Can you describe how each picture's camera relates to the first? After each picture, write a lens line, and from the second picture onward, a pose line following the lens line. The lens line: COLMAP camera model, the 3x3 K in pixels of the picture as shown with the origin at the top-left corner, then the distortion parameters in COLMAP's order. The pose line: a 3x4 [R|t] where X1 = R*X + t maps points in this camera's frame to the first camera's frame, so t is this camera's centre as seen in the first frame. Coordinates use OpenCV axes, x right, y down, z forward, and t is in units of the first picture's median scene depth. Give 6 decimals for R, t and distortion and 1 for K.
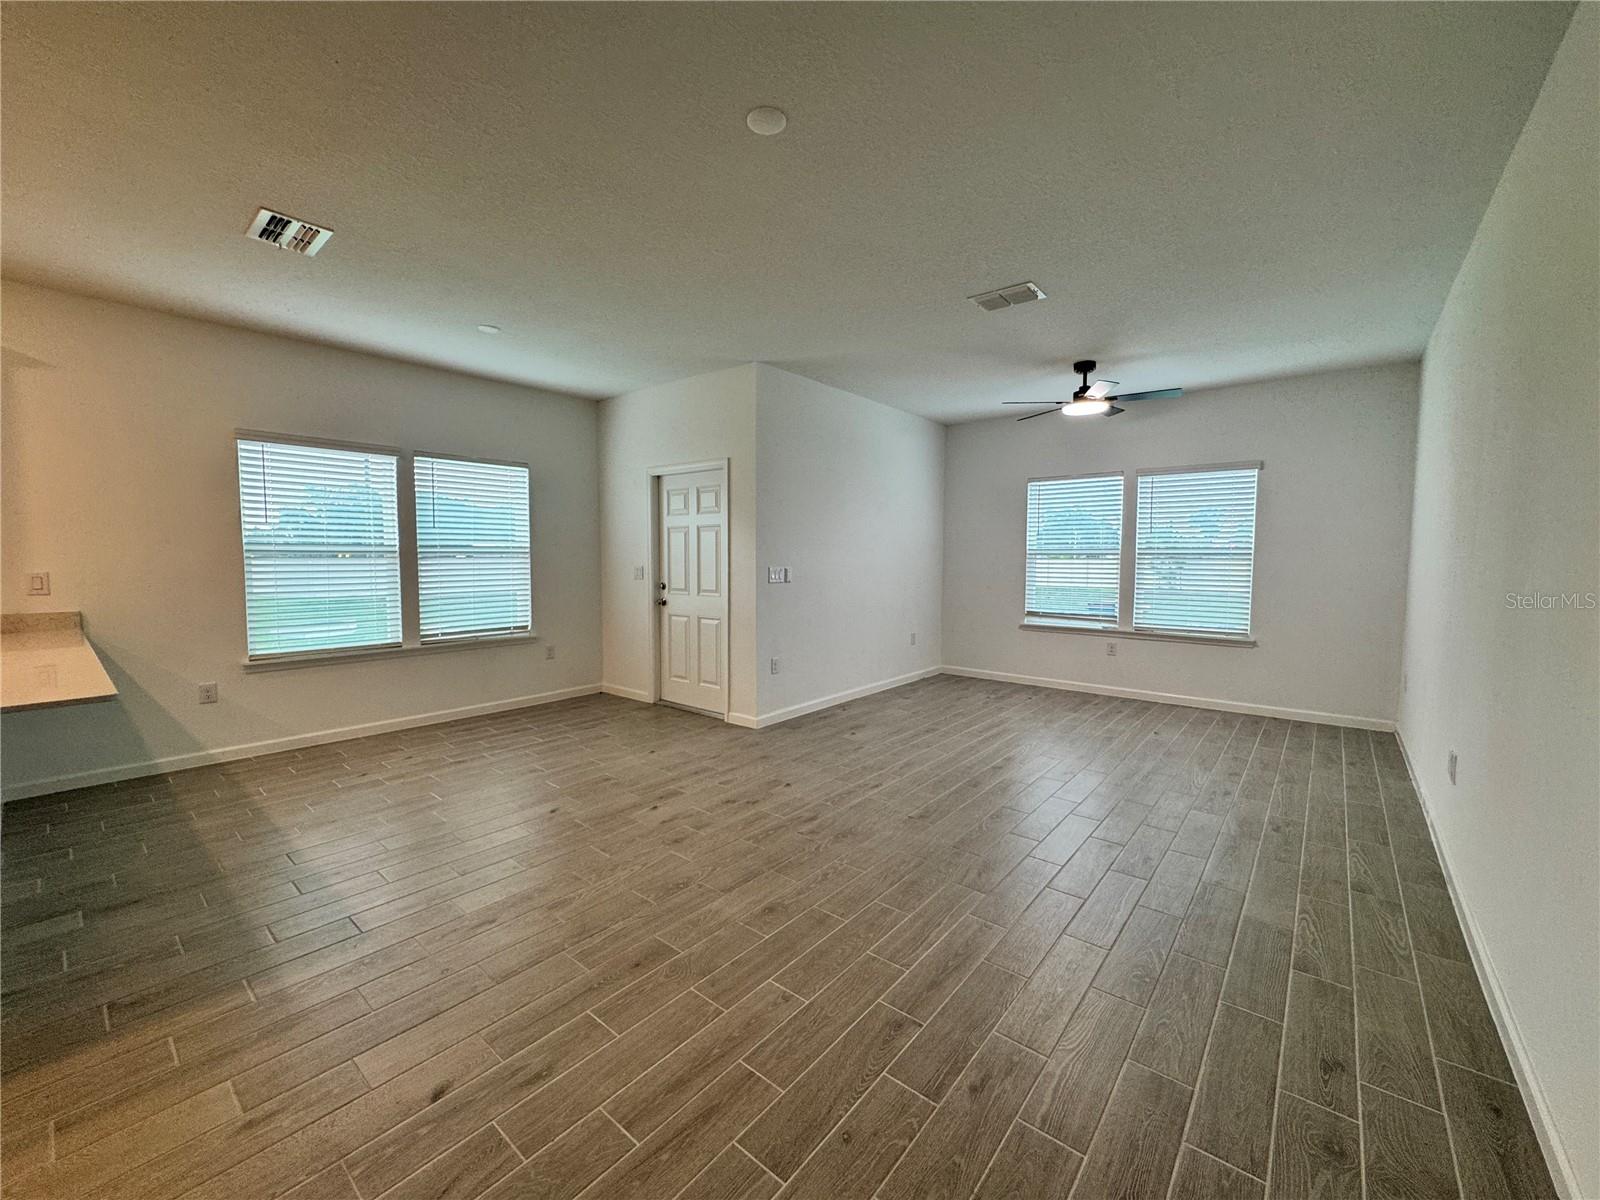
lens RADIAL K [[638.0, 0, 802.5], [0, 638.0, 604.2], [0, 0, 1]] dist [-0.007919, 0.001065]
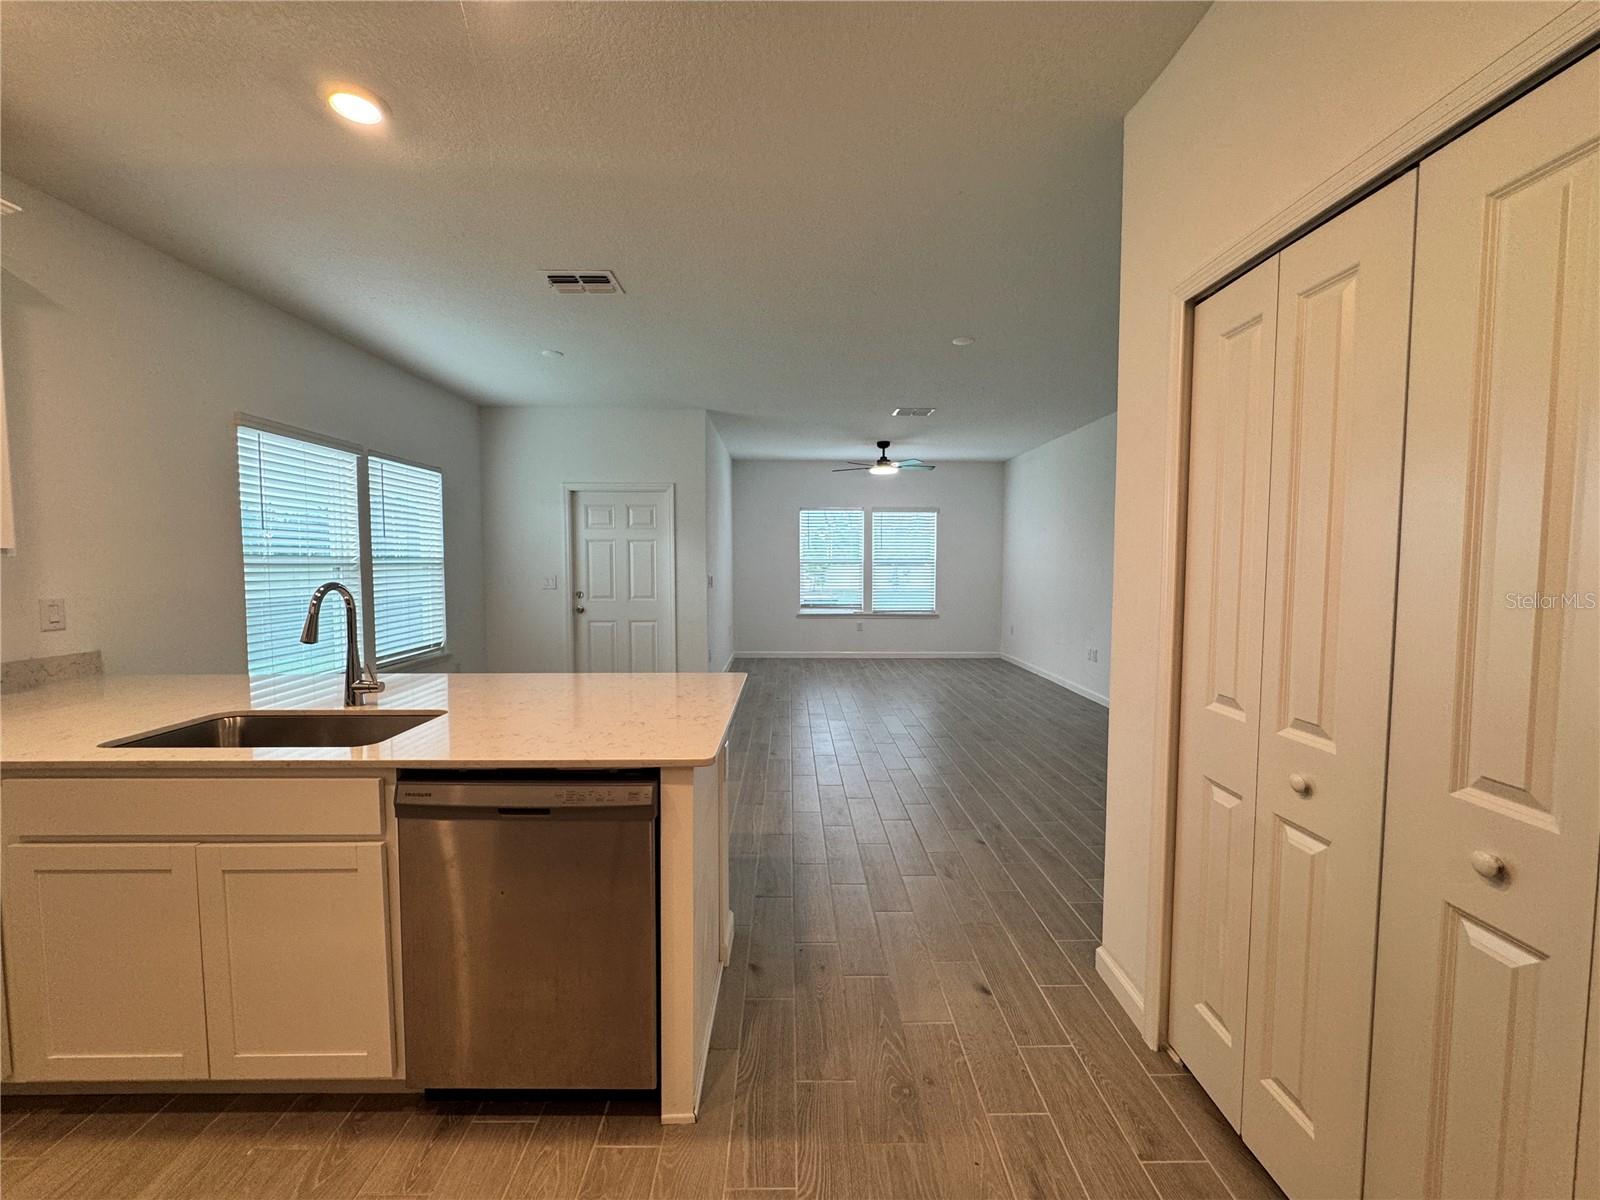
lens RADIAL K [[638.0, 0, 800.5], [0, 638.0, 609.1], [0, 0, 1]] dist [-0.007919, 0.001065]
pose [[0.757889, -0.049810, 0.650479, -0.660685], [0.048841, 0.998615, 0.019563, -0.007285], [-0.650553, 0.016944, 0.759272, -0.046545]]
